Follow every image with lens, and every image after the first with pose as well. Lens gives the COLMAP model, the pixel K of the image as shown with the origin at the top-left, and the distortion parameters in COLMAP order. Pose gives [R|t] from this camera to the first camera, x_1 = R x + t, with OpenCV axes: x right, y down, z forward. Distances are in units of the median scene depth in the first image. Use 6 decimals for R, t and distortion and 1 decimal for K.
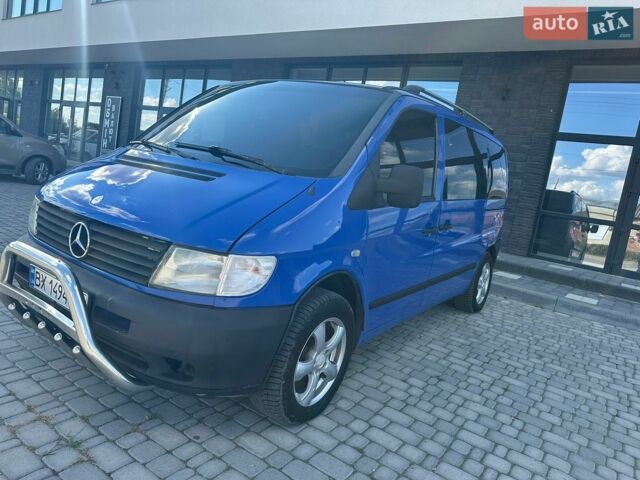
lens RADIAL K [[450.8, 0, 318.4], [0, 450.8, 238.0], [0, 0, 1]] dist [0.027337, -0.033314]
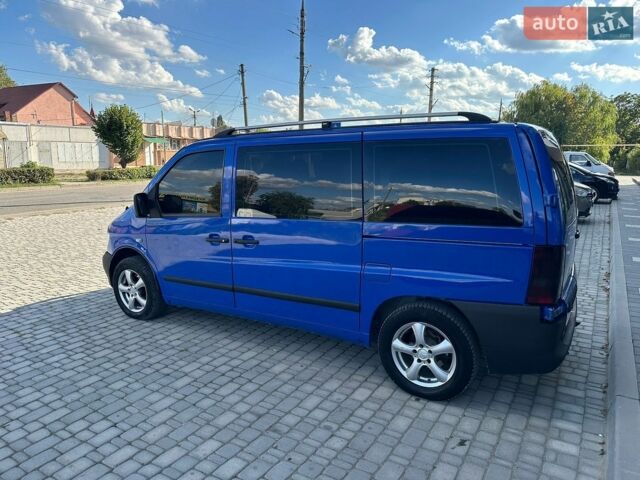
lens RADIAL K [[450.8, 0, 319.5], [0, 450.8, 242.2], [0, 0, 1]] dist [0.027337, -0.033314]
pose [[0.054842, 0.037517, -0.997790, 1.428310], [-0.133754, 0.990564, 0.029893, -0.083176], [0.989496, 0.131819, 0.059343, 1.145781]]
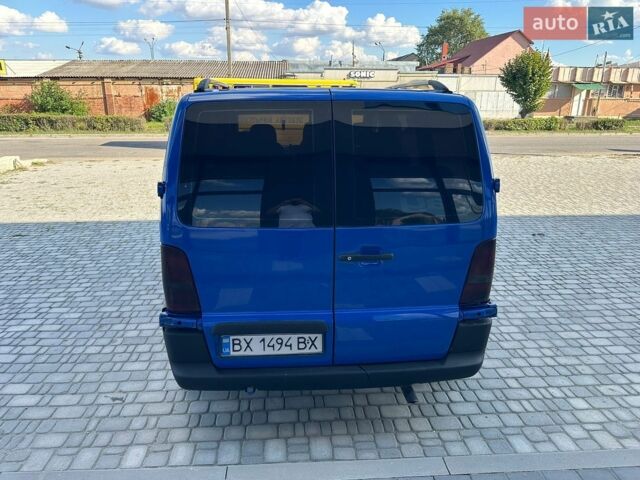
lens RADIAL K [[450.8, 0, 315.1], [0, 450.8, 236.8], [0, 0, 1]] dist [0.027337, -0.033314]
pose [[-0.769102, 0.030905, -0.638378, 0.912549], [-0.207440, 0.932685, 0.295072, -0.363146], [0.604525, 0.359366, -0.710919, 2.214995]]
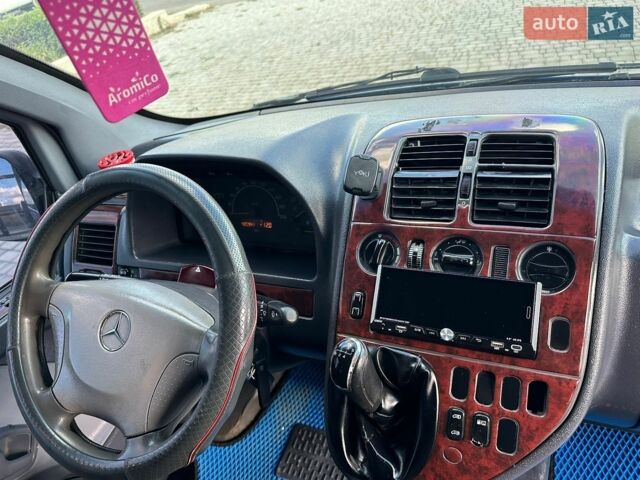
lens RADIAL K [[450.8, 0, 314.6], [0, 450.8, 243.9], [0, 0, 1]] dist [0.027337, -0.033314]
pose [[-0.978378, 0.164562, -0.125286, -0.014773], [0.031242, 0.716392, 0.696998, -0.273346], [0.204453, 0.678013, -0.706043, 0.963446]]
